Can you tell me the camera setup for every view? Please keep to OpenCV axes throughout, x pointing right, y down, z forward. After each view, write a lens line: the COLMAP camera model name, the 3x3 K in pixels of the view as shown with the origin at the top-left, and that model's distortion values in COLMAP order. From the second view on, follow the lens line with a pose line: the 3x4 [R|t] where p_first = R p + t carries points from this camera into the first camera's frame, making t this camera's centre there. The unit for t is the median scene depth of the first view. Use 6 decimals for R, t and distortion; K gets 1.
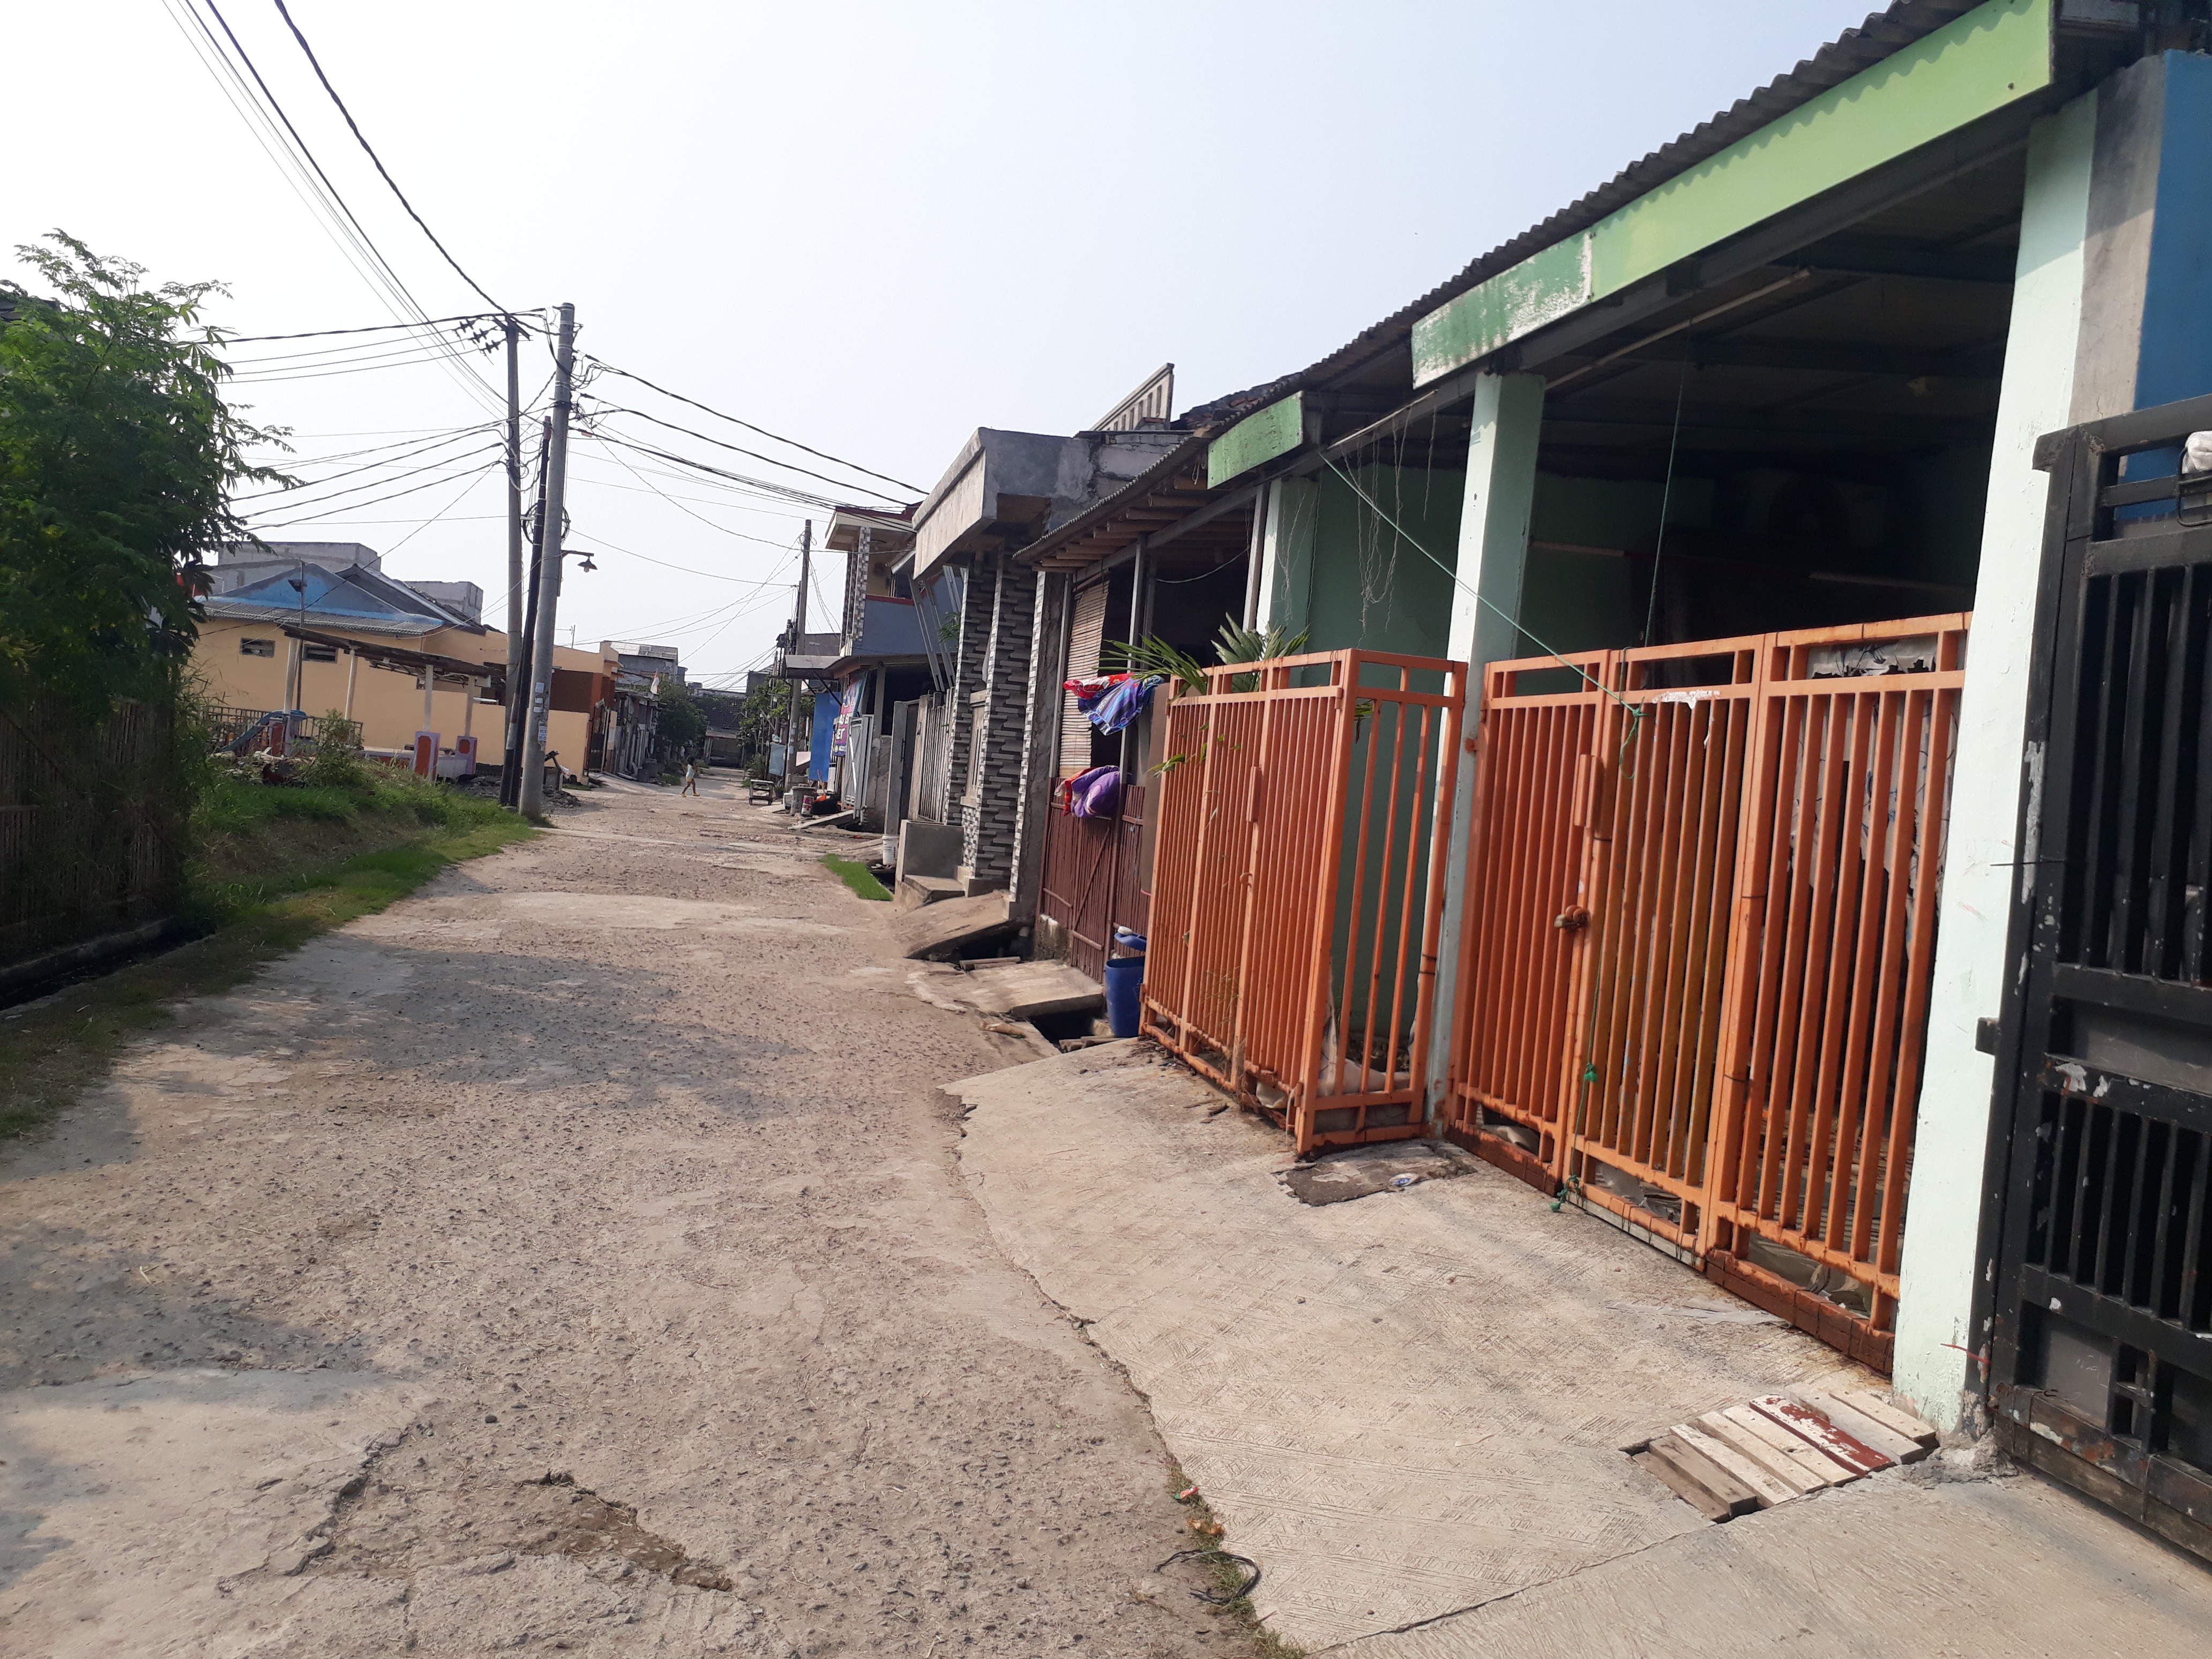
lens RADIAL K [[1783.1, 0, 1101.7], [0, 1783.1, 840.1], [0, 0, 1]] dist [-0.001946, -0.013168]
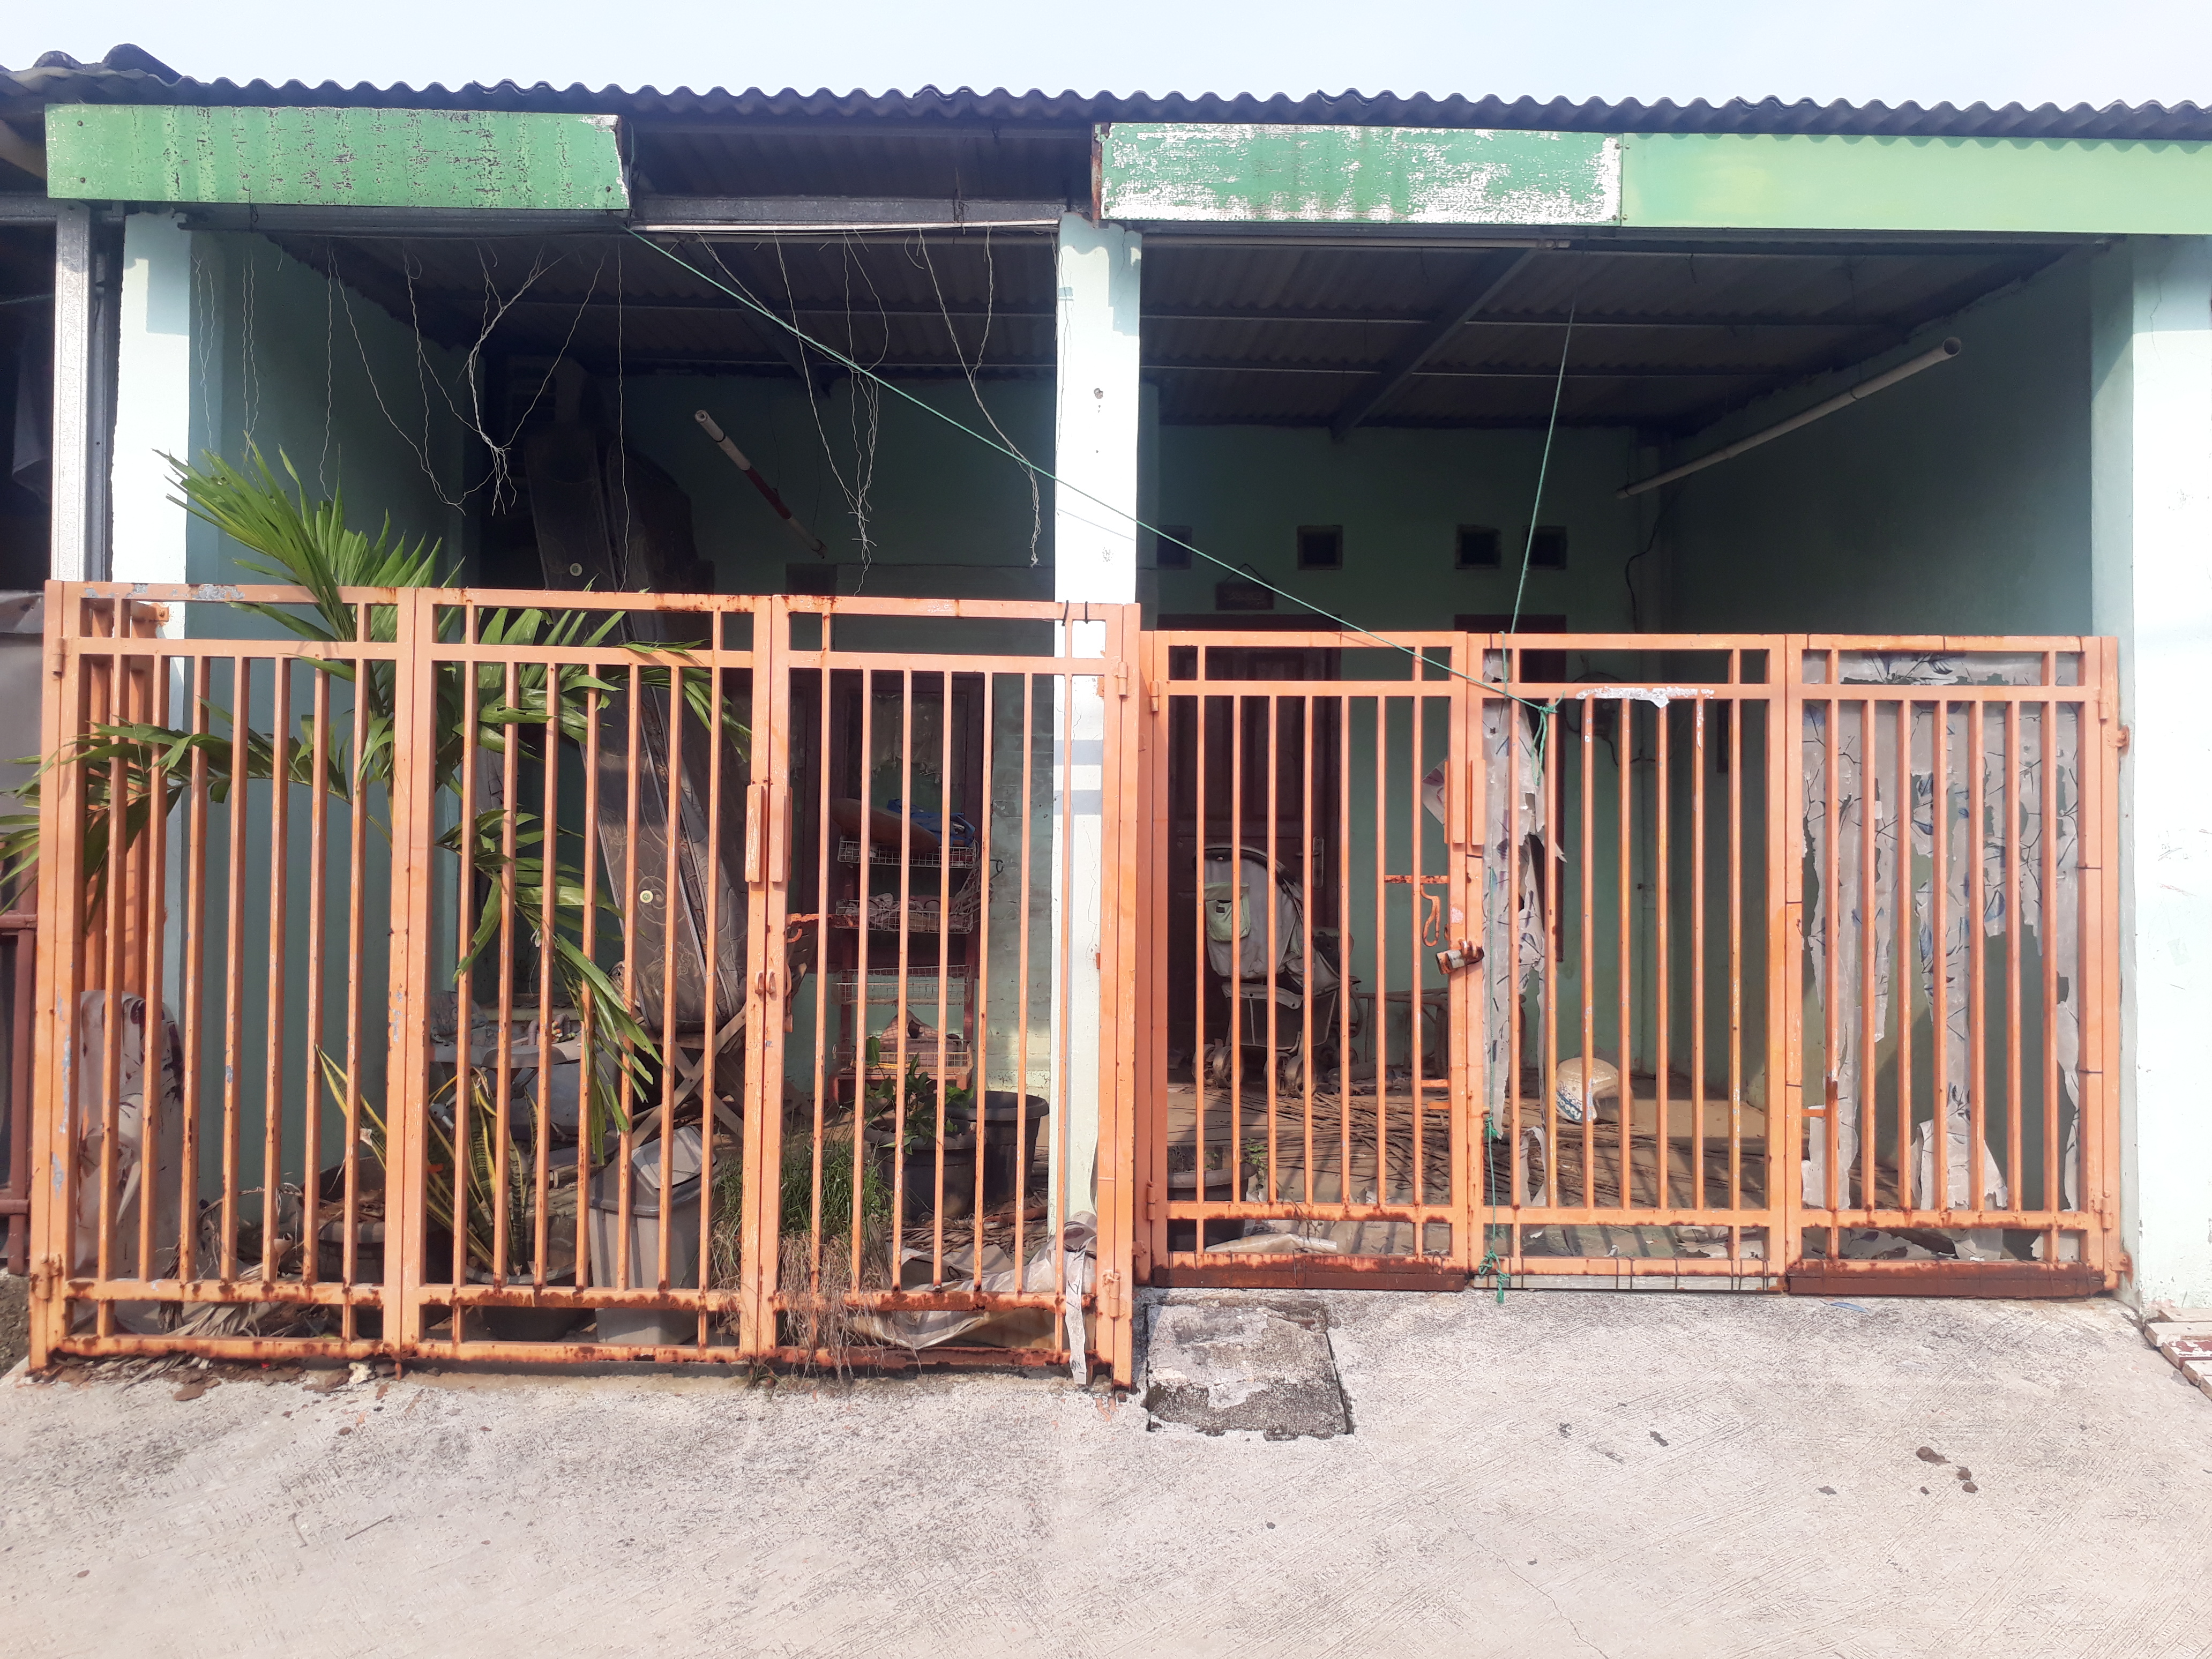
lens RADIAL K [[1655.5, 0, 1051.6], [0, 1655.5, 831.3], [0, 0, 1]] dist [-0.000011, -0.008811]
pose [[0.227435, -0.077942, 0.970669, -0.577942], [0.045568, 0.996552, 0.069343, -0.083531], [-0.972727, 0.028460, 0.230202, 1.110118]]
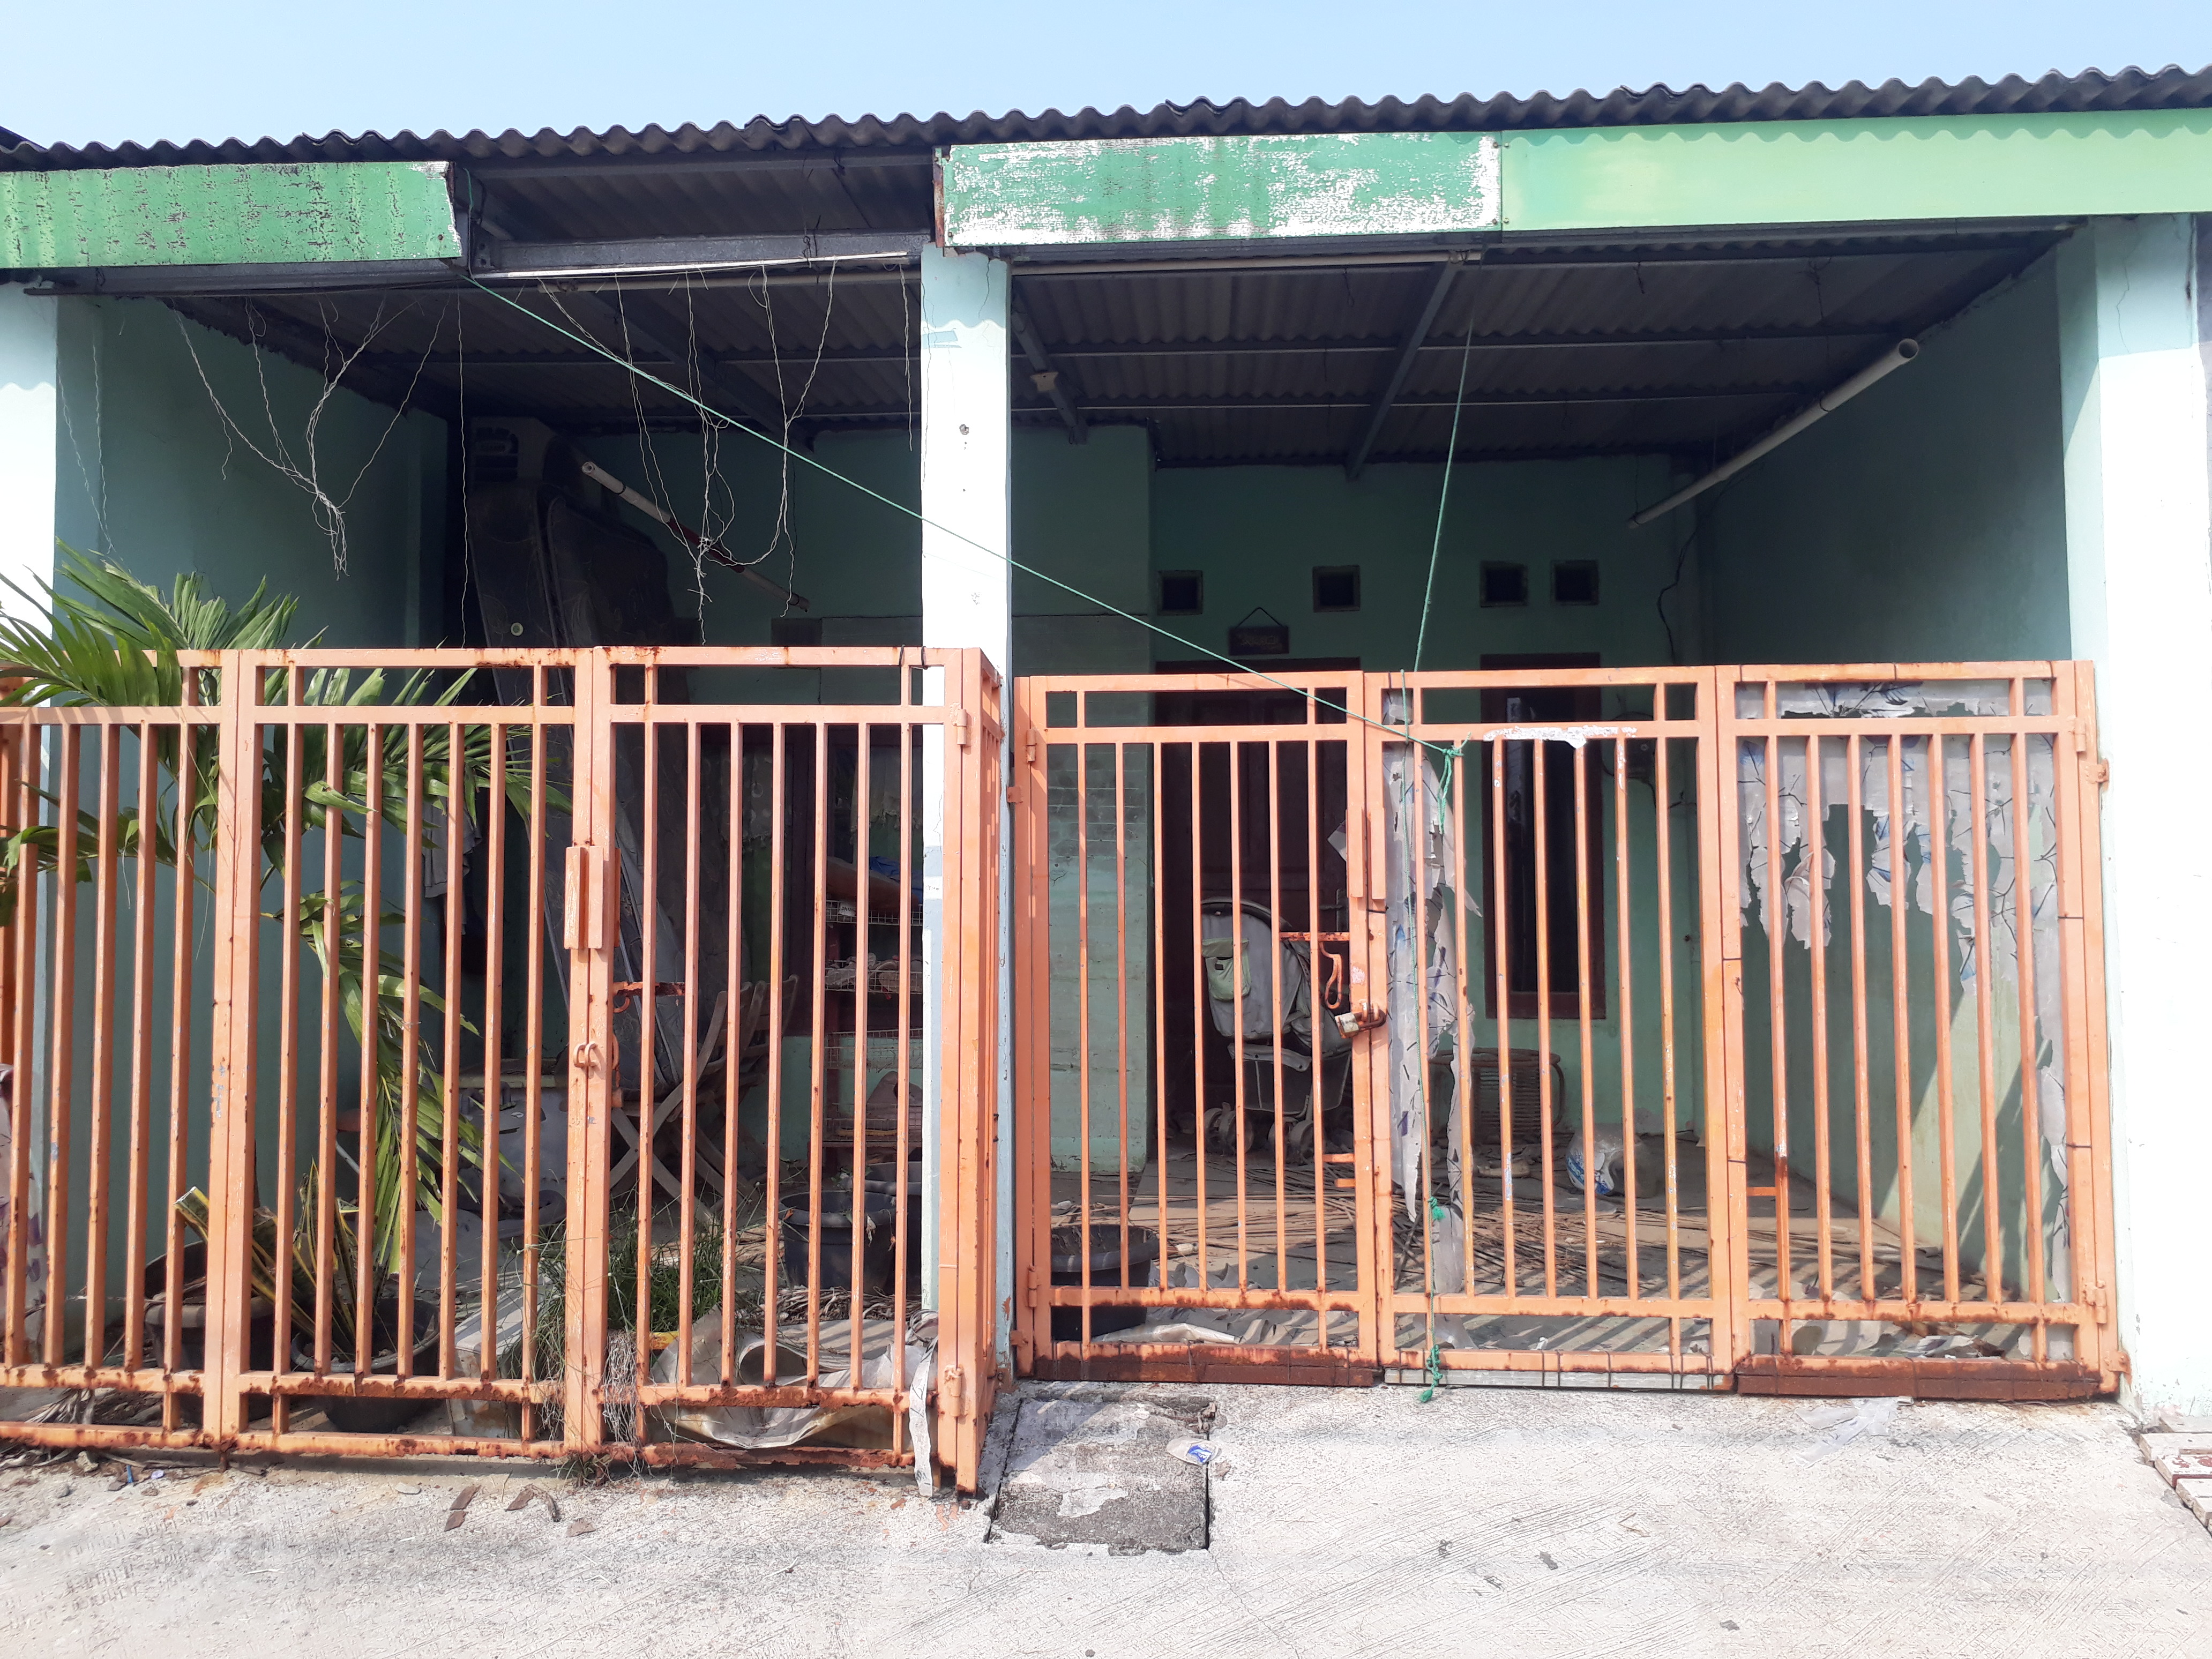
lens RADIAL K [[1655.5, 0, 1097.1], [0, 1655.5, 829.1], [0, 0, 1]] dist [-0.000011, -0.008811]
pose [[0.298777, -0.049601, 0.953033, -0.491299], [0.062912, 0.997500, 0.032193, -0.074841], [-0.952247, 0.050338, 0.301151, 0.981662]]
